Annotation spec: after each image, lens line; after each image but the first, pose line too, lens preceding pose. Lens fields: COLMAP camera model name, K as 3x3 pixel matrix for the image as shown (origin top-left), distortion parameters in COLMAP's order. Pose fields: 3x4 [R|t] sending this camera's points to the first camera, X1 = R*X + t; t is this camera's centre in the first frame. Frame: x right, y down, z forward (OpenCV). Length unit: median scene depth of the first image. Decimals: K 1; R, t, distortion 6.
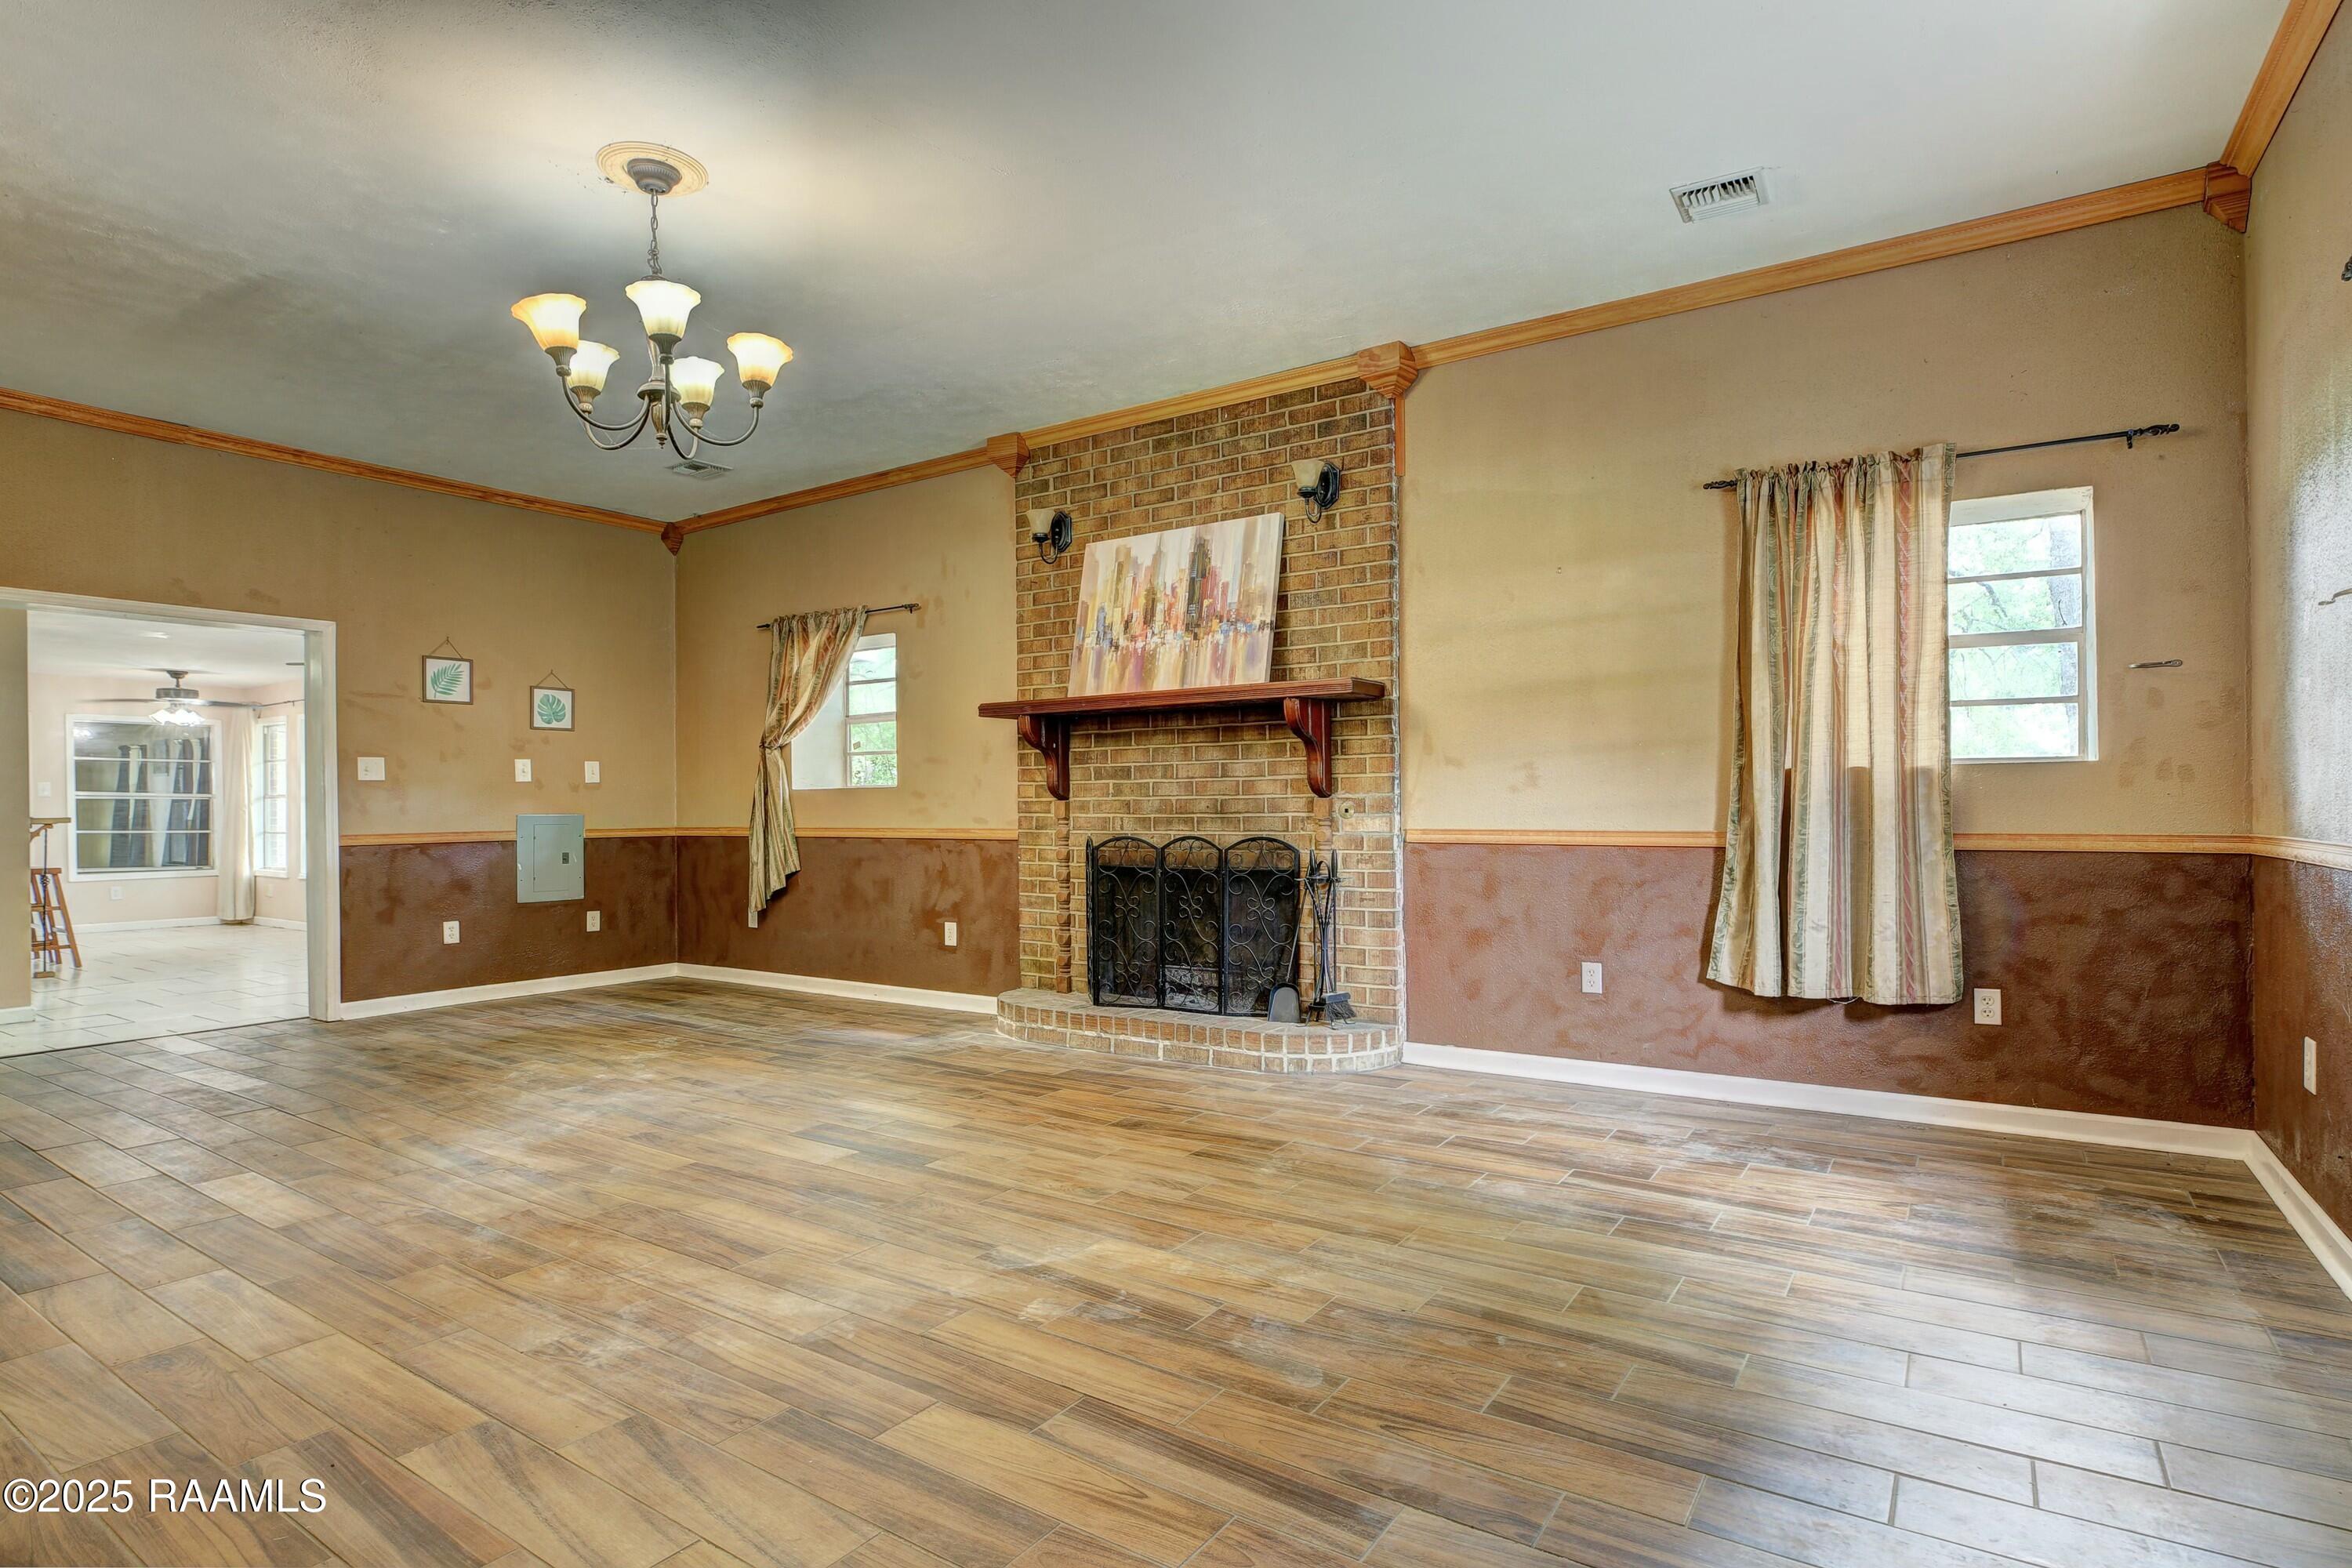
lens RADIAL K [[1151.7, 0, 1121.5], [0, 1151.7, 805.9], [0, 0, 1]] dist [-0.040859, 0.015316]
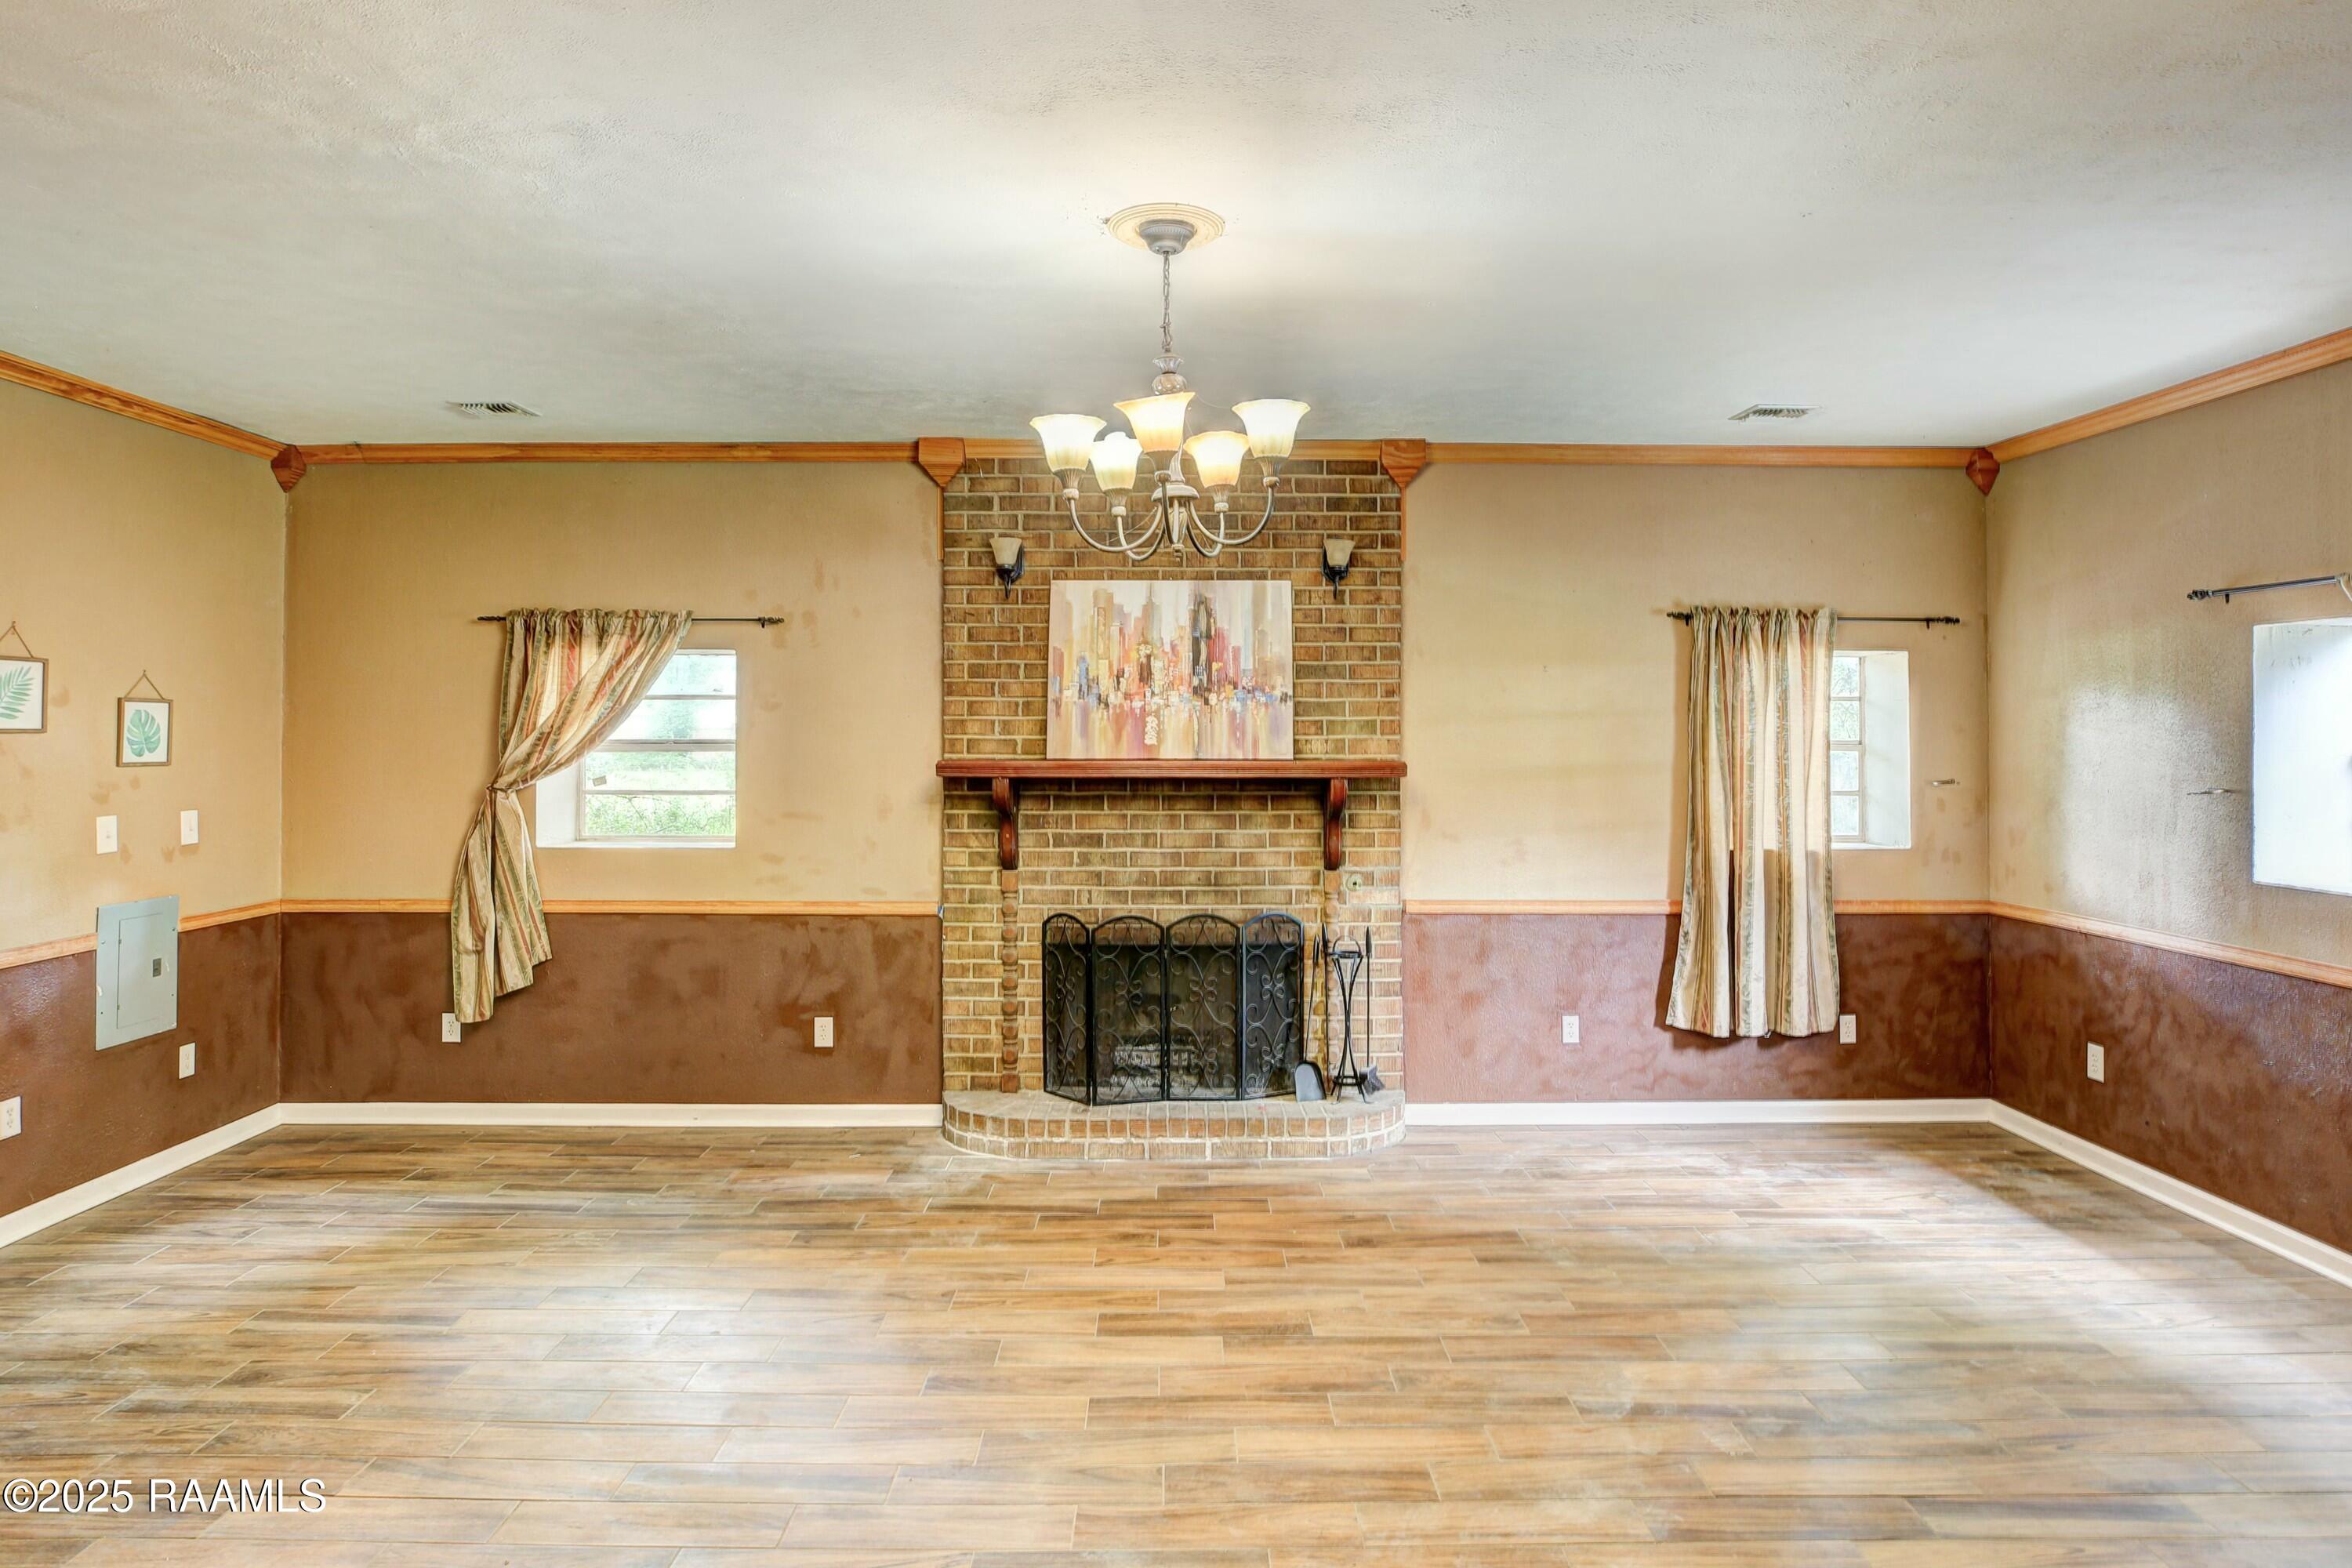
lens RADIAL K [[1354.8, 0, 1112.4], [0, 1354.8, 717.9], [0, 0, 1]] dist [-0.041461, 0.017097]
pose [[0.827885, 0.019602, 0.560555, -0.669453], [-0.009147, 0.999728, -0.021450, -0.117381], [-0.560823, 0.012631, 0.827839, 0.131231]]
